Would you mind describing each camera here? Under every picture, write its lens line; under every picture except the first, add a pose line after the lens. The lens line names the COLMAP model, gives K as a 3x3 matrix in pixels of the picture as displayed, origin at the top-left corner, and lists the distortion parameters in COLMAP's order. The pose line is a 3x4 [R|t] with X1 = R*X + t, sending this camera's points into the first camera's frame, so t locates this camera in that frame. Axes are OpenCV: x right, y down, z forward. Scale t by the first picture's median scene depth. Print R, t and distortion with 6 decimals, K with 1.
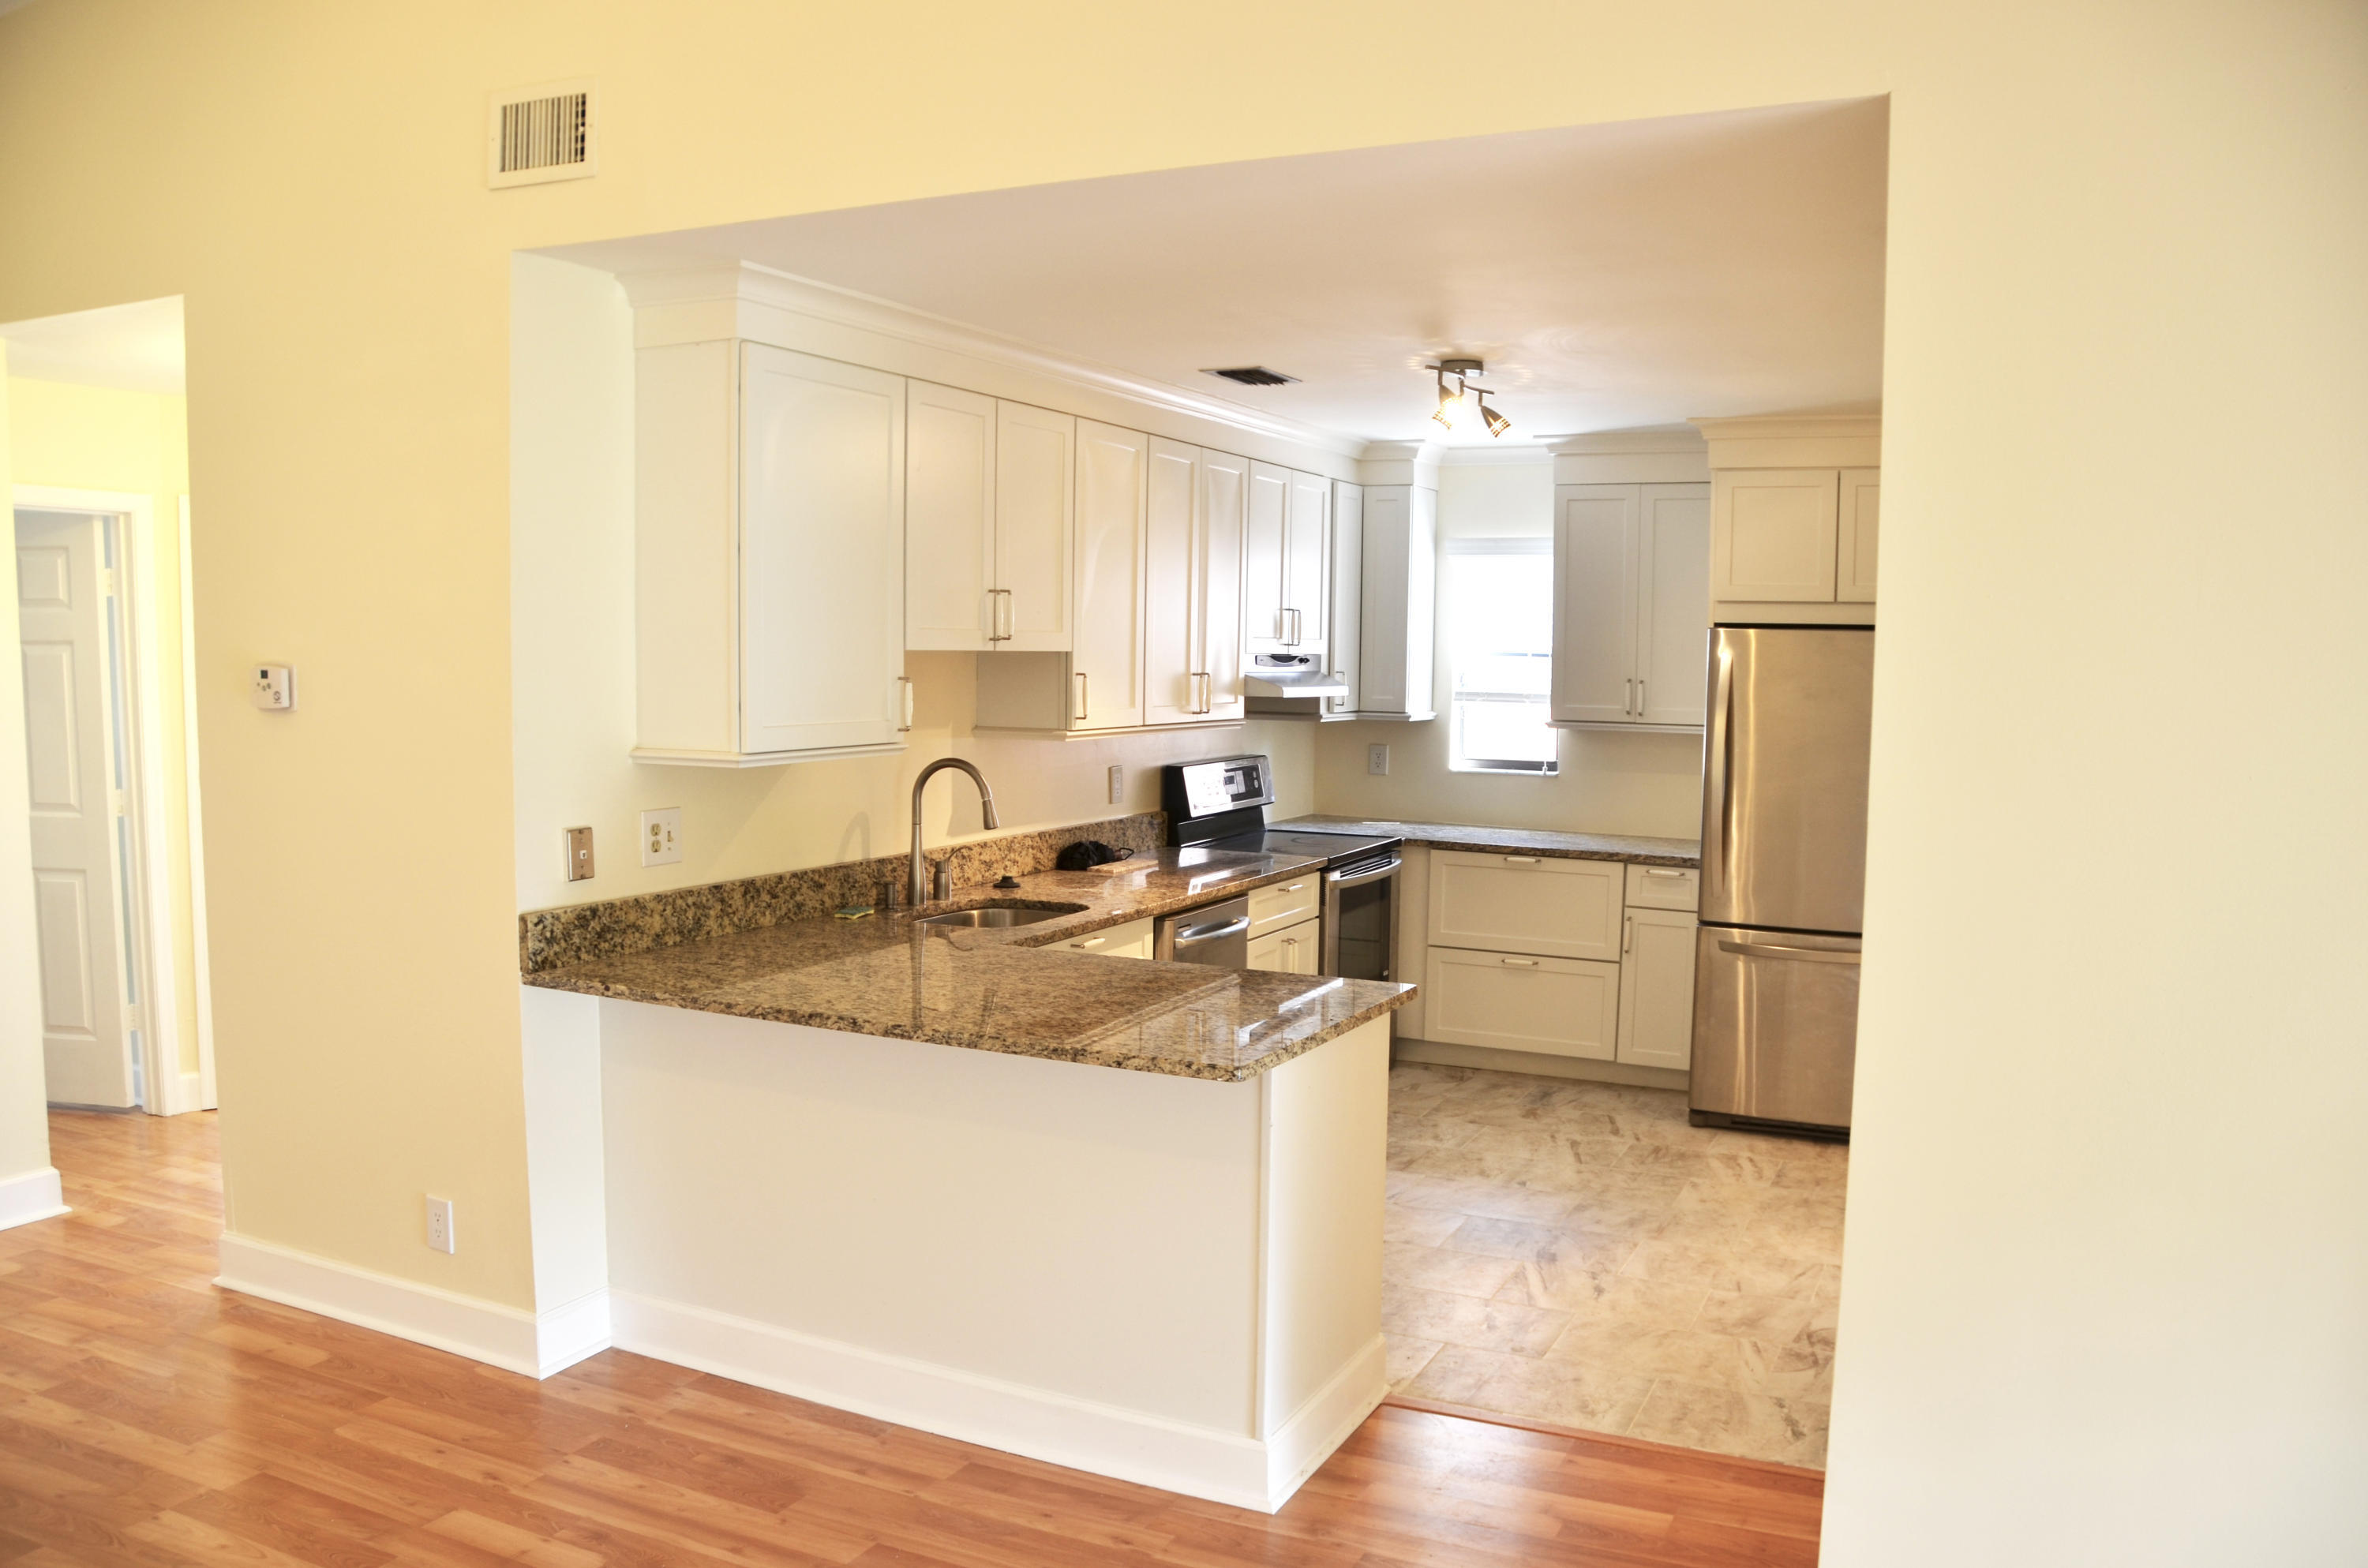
lens RADIAL K [[1820.6, 0, 1204.9], [0, 1820.6, 833.0], [0, 0, 1]] dist [-0.166380, 0.113784]
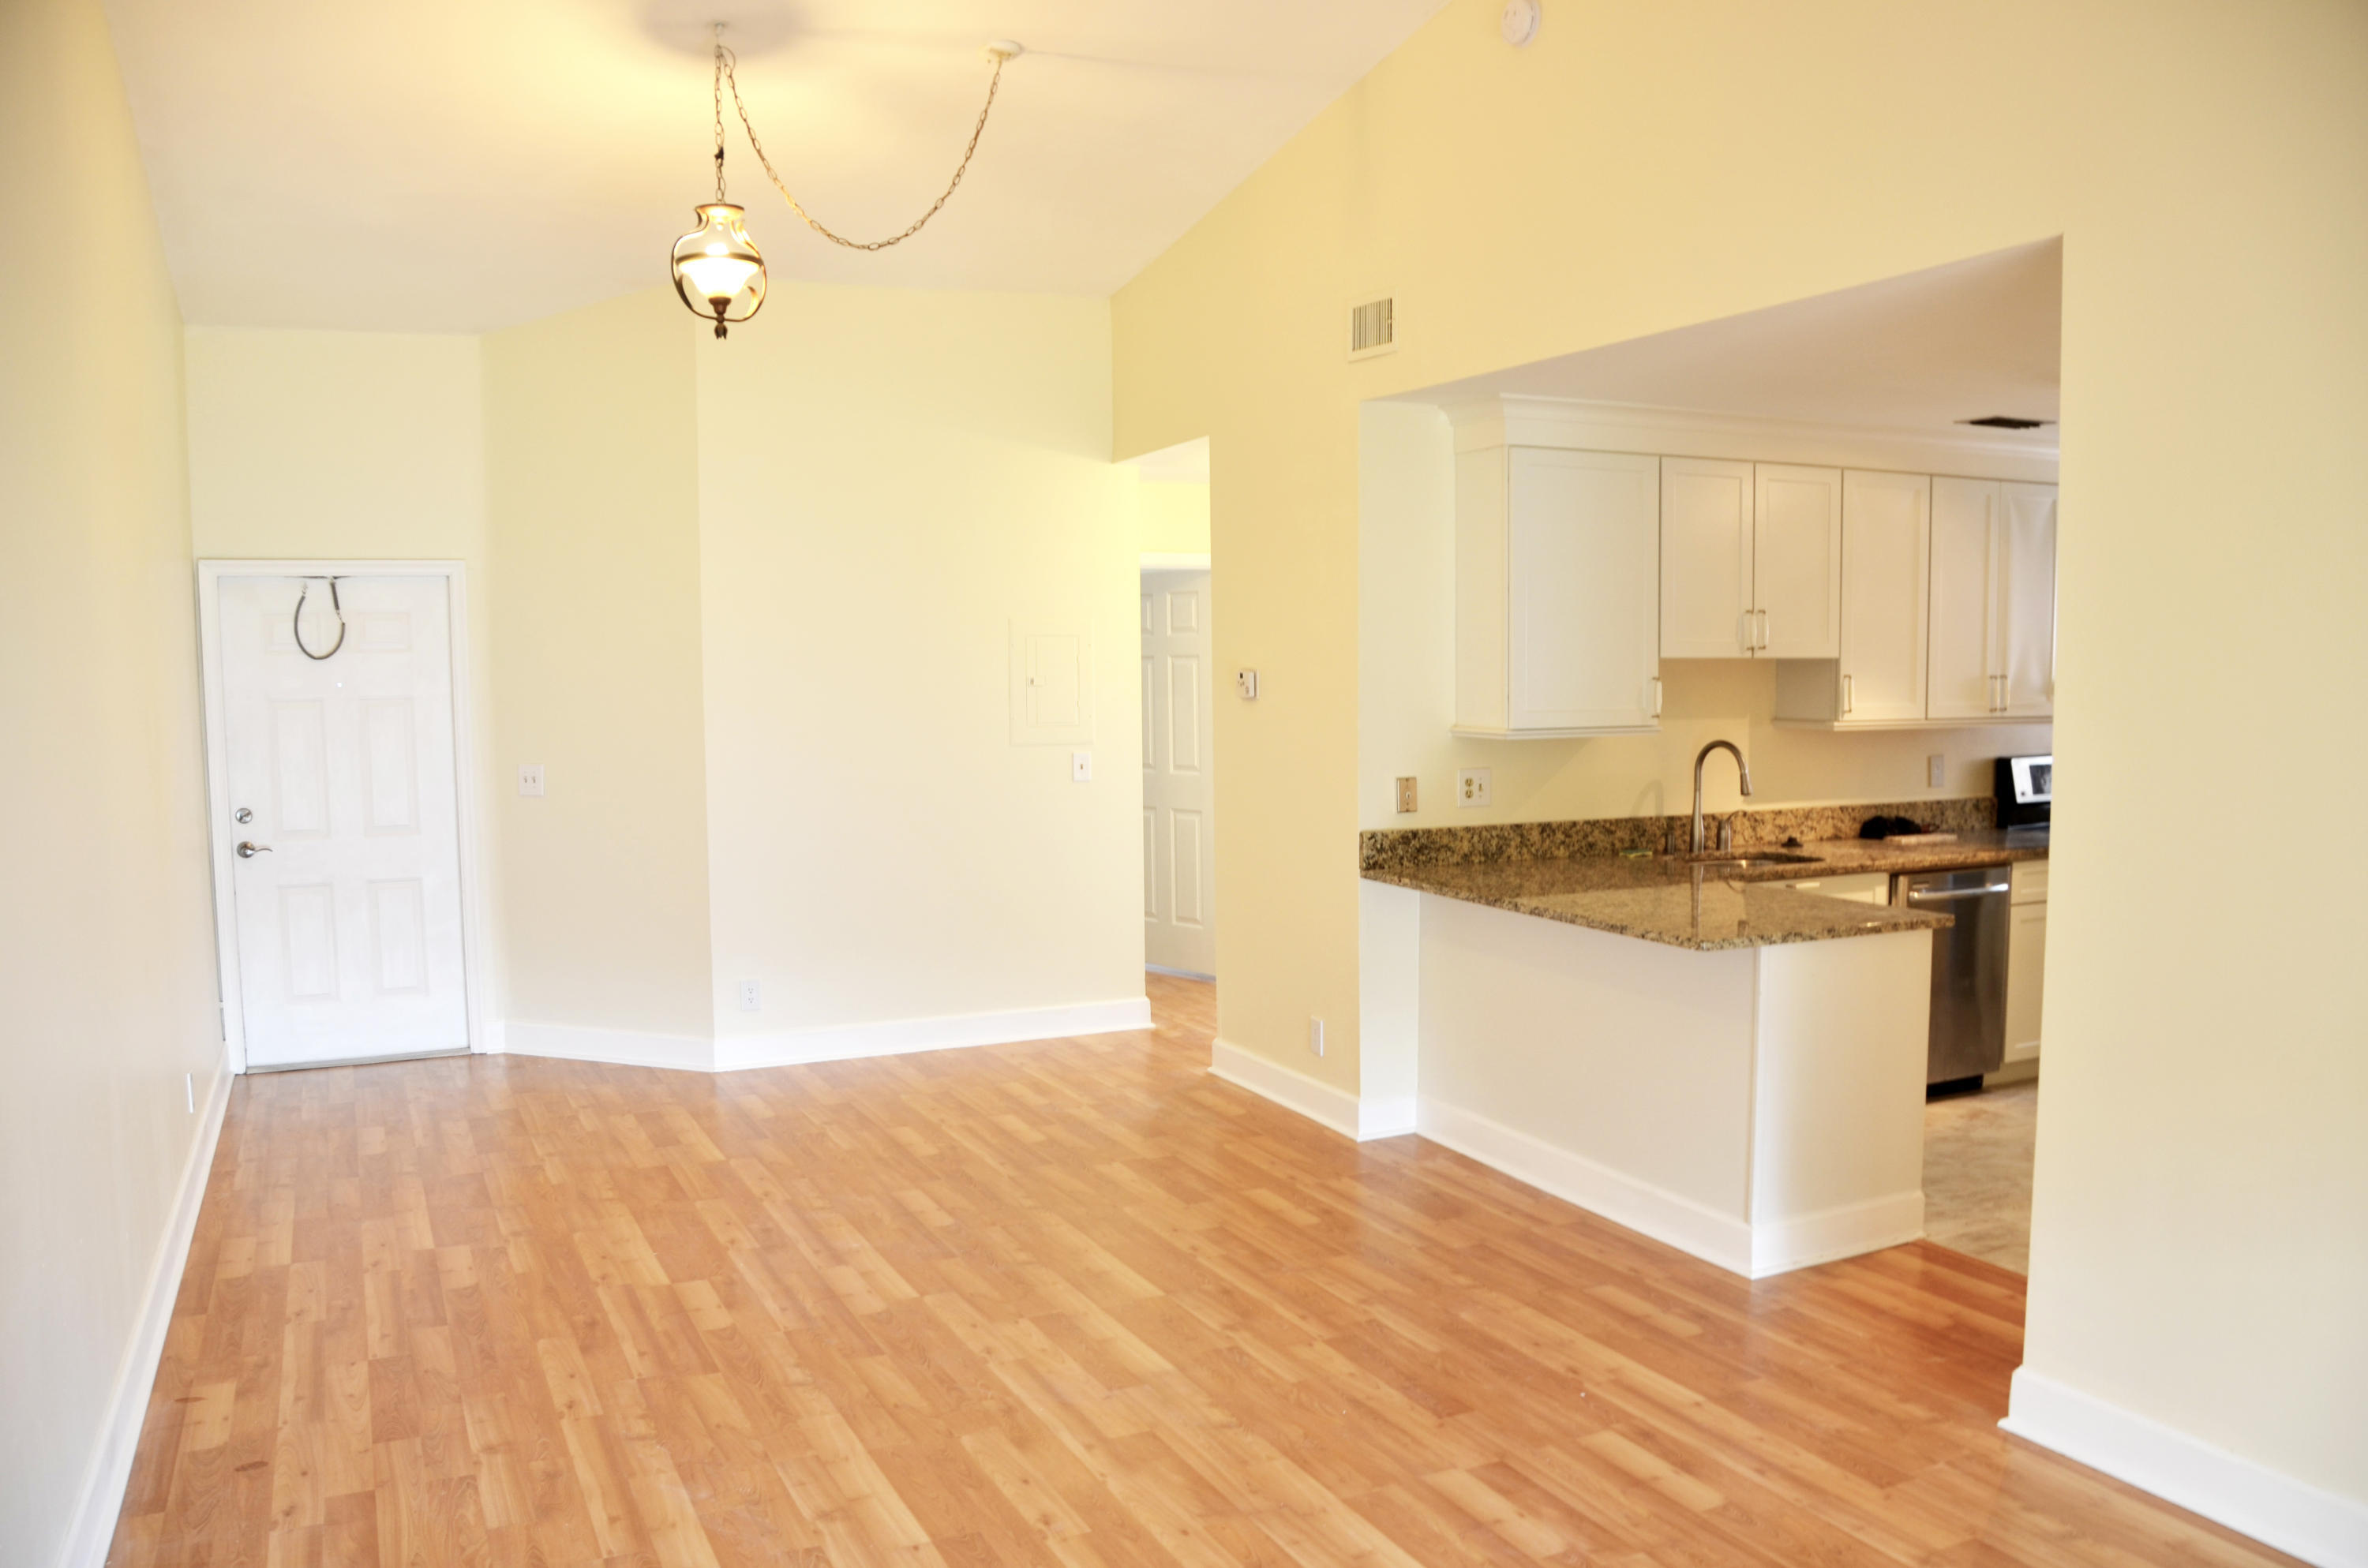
lens RADIAL K [[1820.6, 0, 1204.9], [0, 1820.6, 833.0], [0, 0, 1]] dist [-0.166380, 0.113784]
pose [[0.779552, 0.040706, -0.625014, 0.377162], [-0.044698, 0.998957, 0.009310, 0.029471], [0.624741, 0.020679, 0.780558, -0.235567]]
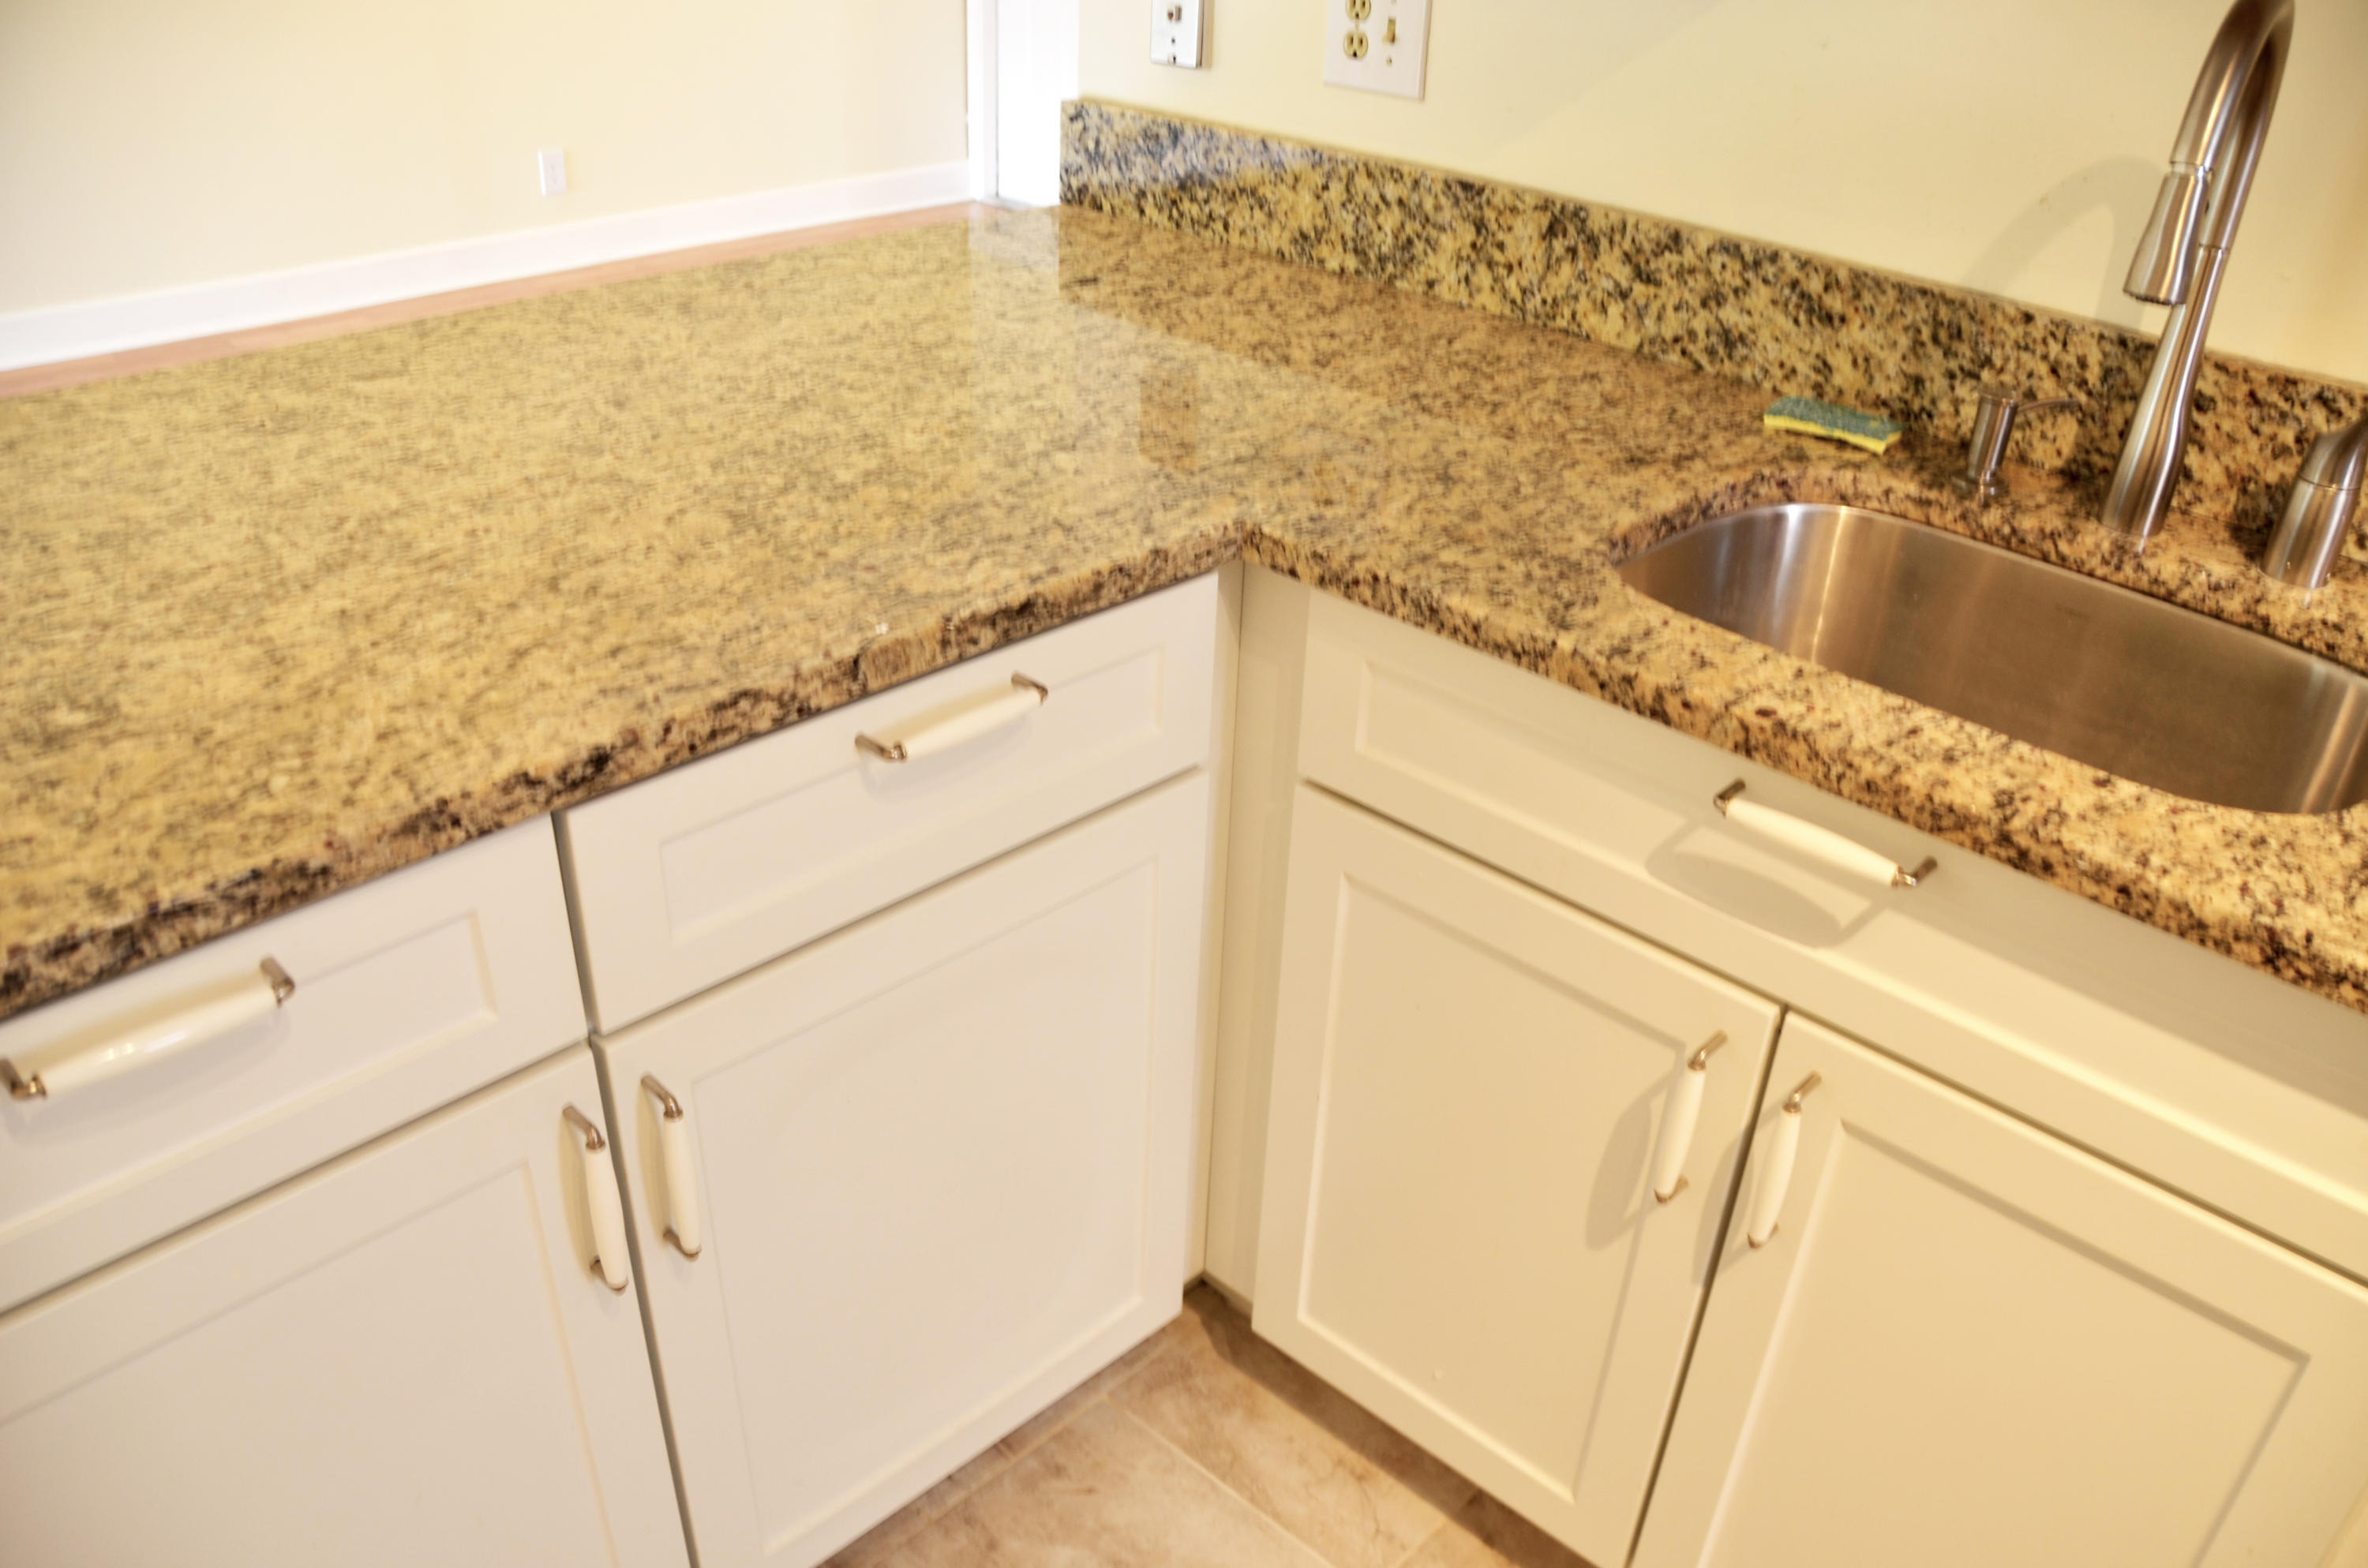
lens RADIAL K [[1820.6, 0, 1204.9], [0, 1820.6, 833.0], [0, 0, 1]] dist [-0.166380, 0.113784]
pose [[-0.306714, 0.464041, -0.831019, 0.140548], [-0.141280, 0.841233, 0.521888, -0.044214], [0.941258, 0.277477, -0.192458, 0.933910]]
